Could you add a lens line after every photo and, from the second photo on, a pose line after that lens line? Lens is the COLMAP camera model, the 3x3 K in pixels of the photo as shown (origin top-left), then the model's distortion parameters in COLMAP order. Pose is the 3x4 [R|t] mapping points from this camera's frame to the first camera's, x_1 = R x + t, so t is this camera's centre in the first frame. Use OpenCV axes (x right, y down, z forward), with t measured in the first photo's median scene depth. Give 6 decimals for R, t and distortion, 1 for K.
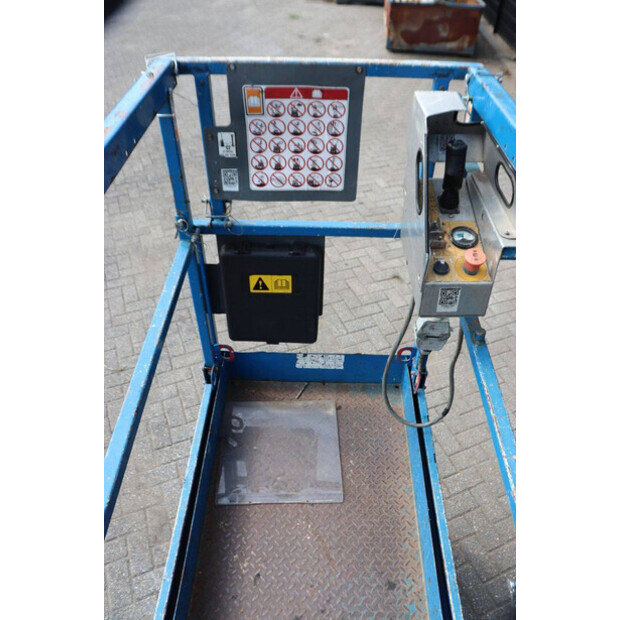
lens RADIAL K [[505.3, 0, 314.7], [0, 505.3, 305.1], [0, 0, 1]] dist [-0.121448, 0.030016]
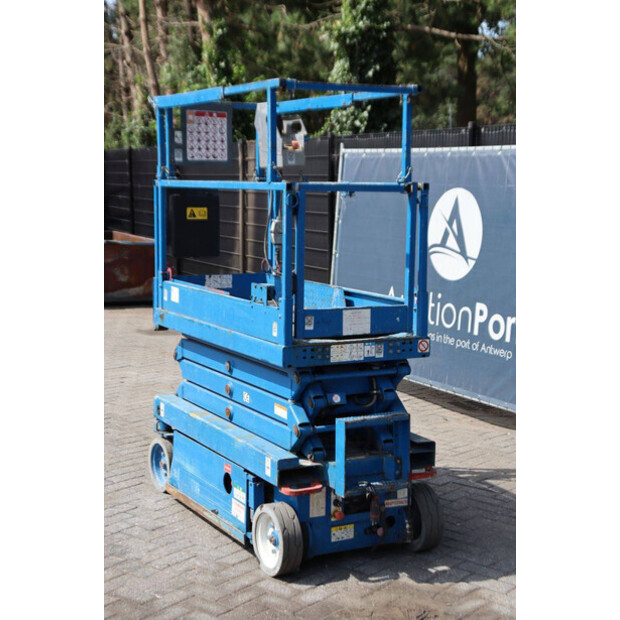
lens RADIAL K [[1108.7, 0, 306.2], [0, 1108.7, 312.5], [0, 0, 1]] dist [0.211538, 0.000000]
pose [[0.882414, -0.066089, 0.465810, -1.971475], [0.318577, 0.812493, -0.488225, 2.827746], [-0.346201, 0.579213, 0.738009, -2.350021]]
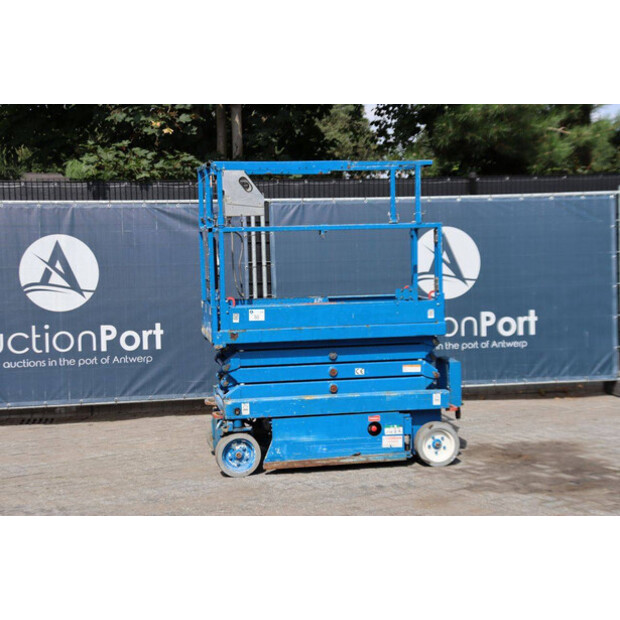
lens RADIAL K [[1108.7, 0, 314.6], [0, 1108.7, 311.0], [0, 0, 1]] dist [0.211538, 0.000000]
pose [[-0.199635, -0.090464, 0.975686, -6.139393], [0.664367, 0.719412, 0.202639, -0.683793], [-0.720252, 0.688667, -0.083518, 1.477613]]
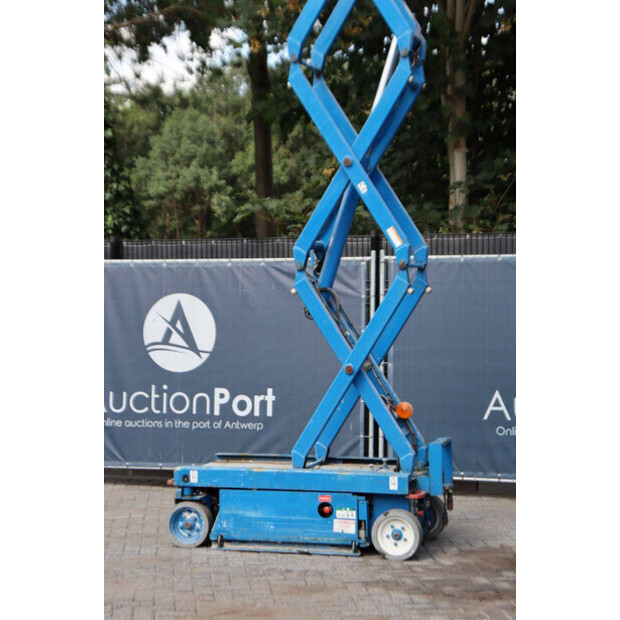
lens RADIAL K [[1385.9, 0, 307.7], [0, 1385.9, 308.8], [0, 0, 1]] dist [0.396275, 0.000000]
pose [[0.294451, -0.035132, 0.955021, -6.987073], [0.647845, 0.741996, -0.172447, 1.627760], [-0.702563, 0.669483, 0.241241, -1.114022]]
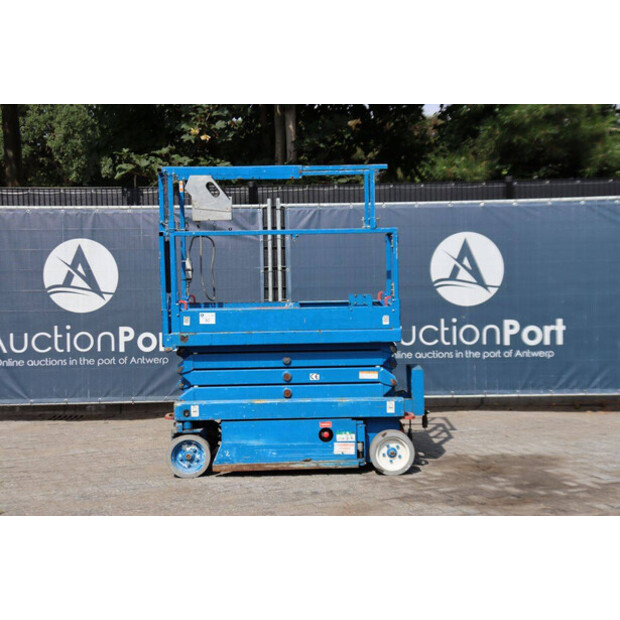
lens RADIAL K [[1108.7, 0, 314.8], [0, 1108.7, 315.2], [0, 0, 1]] dist [0.211538, 0.000000]
pose [[-0.026663, -0.090768, 0.995515, -6.282369], [0.677820, 0.730328, 0.084744, 0.200990], [-0.734744, 0.677039, 0.042052, 0.529076]]
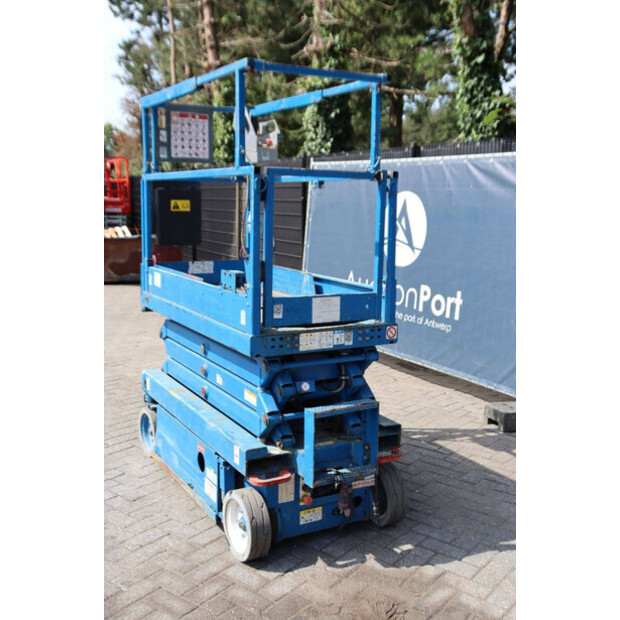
lens RADIAL K [[714.3, 0, 309.2], [0, 714.3, 308.1], [0, 0, 1]] dist [-0.007204, 0.000000]
pose [[0.868892, -0.078538, 0.488731, -1.280765], [0.329448, 0.828652, -0.452548, 2.121623], [-0.369446, 0.554227, 0.745883, -1.370230]]
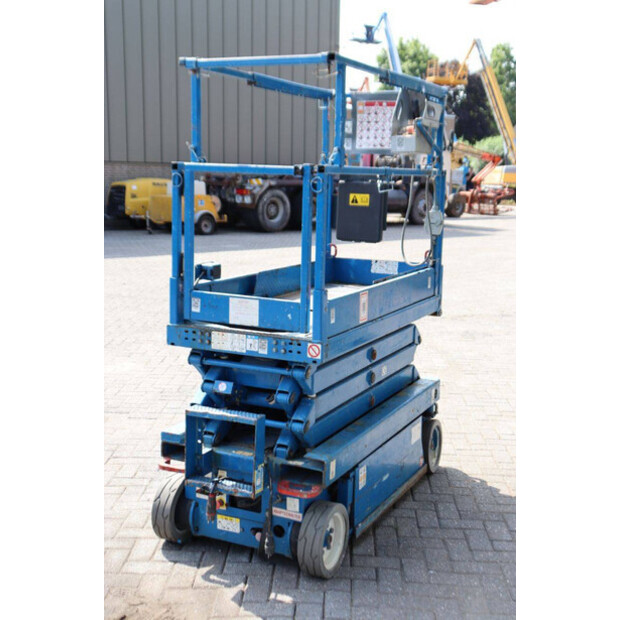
lens RADIAL K [[836.3, 0, 318.7], [0, 836.3, 309.3], [0, 0, 1]] dist [0.053066, 0.000000]
pose [[0.914105, 0.071754, -0.399078, 1.297791], [-0.277030, 0.829207, -0.485459, 2.285442], [0.296085, 0.554317, 0.777860, -1.612785]]
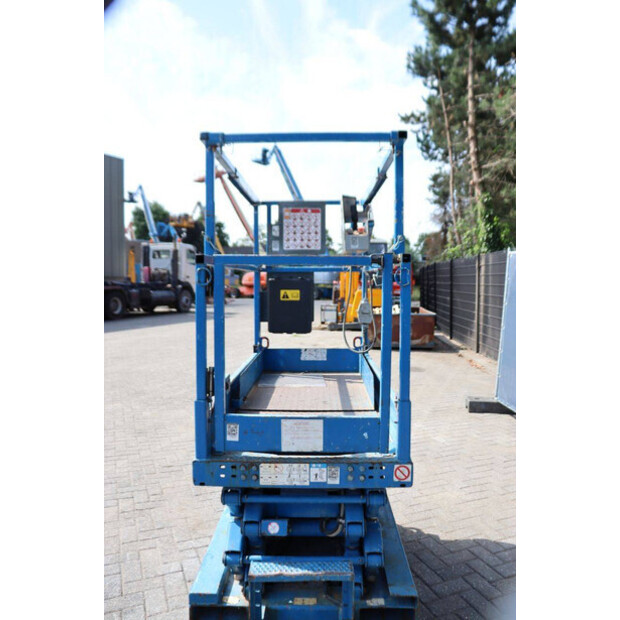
lens RADIAL K [[503.6, 0, 312.0], [0, 503.6, 311.8], [0, 0, 1]] dist [-0.136291, 0.067479]
pose [[0.999870, -0.016138, -0.000349, 0.009953], [0.012454, 0.785006, -0.619363, 1.591086], [0.010270, 0.619278, 0.785105, -0.788168]]
